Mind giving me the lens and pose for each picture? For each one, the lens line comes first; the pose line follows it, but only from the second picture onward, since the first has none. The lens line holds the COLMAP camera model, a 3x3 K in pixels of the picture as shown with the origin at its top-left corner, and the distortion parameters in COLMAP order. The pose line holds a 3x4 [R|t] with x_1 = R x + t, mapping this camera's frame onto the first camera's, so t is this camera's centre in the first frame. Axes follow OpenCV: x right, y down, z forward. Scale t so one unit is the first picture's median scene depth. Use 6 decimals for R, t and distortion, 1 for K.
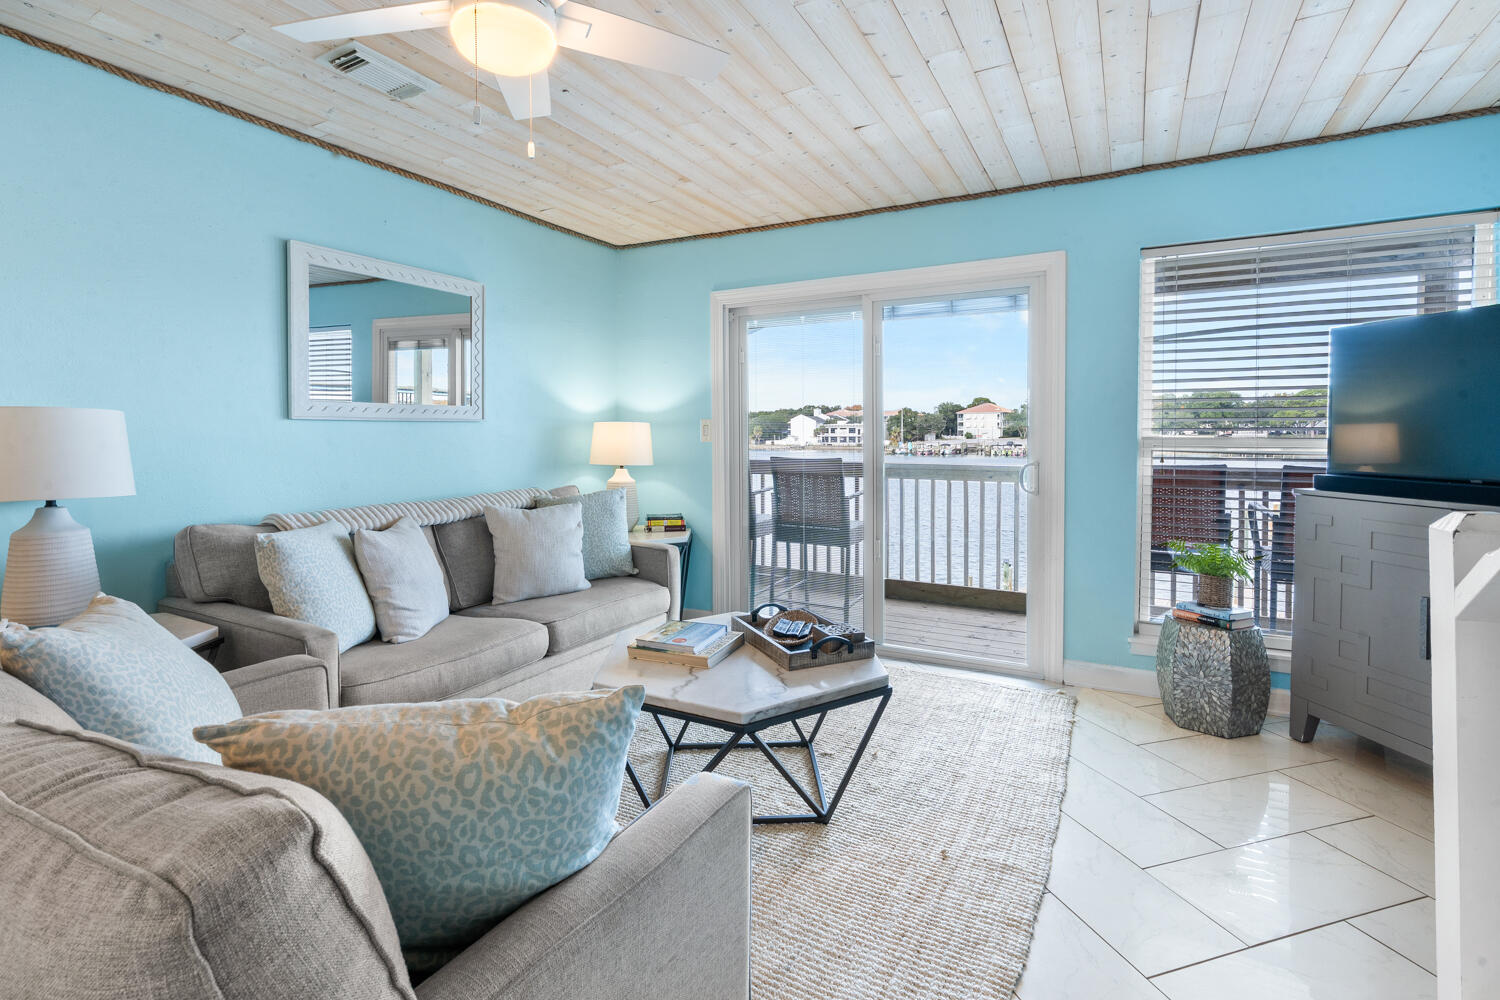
lens RADIAL K [[700.1, 0, 734.2], [0, 700.1, 455.2], [0, 0, 1]] dist [-0.006569, 0.001104]
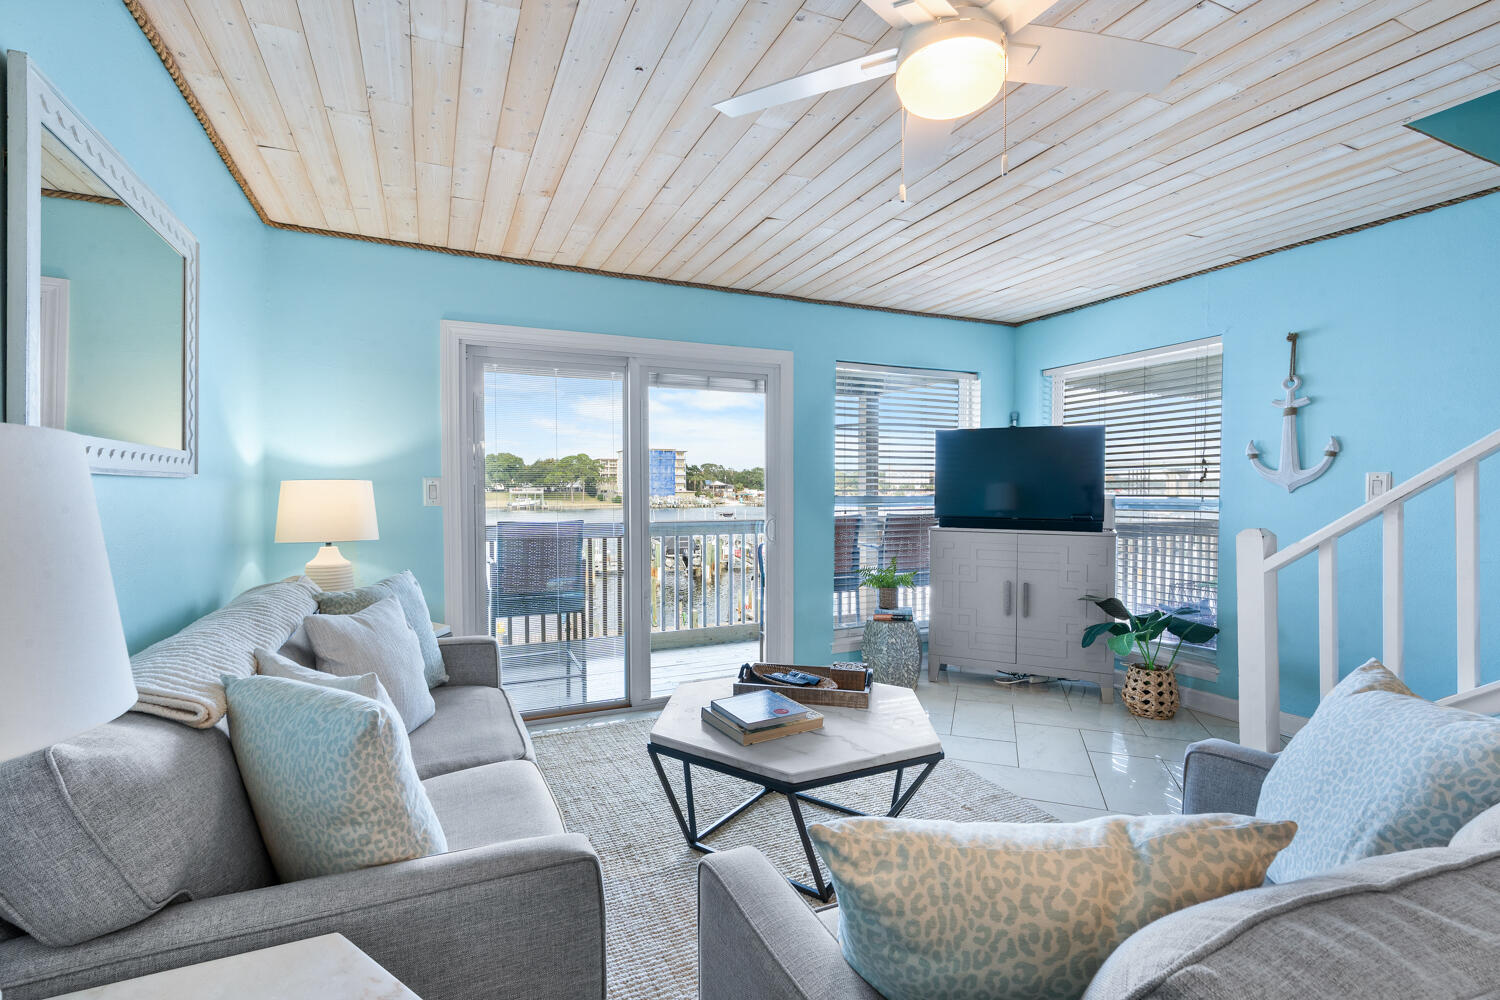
lens RADIAL K [[686.6, 0, 739.2], [0, 686.6, 509.4], [0, 0, 1]] dist [-0.006031, 0.000822]
pose [[0.589666, -0.023998, 0.807291, -0.616603], [0.027641, 0.999573, 0.009525, -0.016995], [-0.807174, 0.016698, 0.590077, 0.340661]]
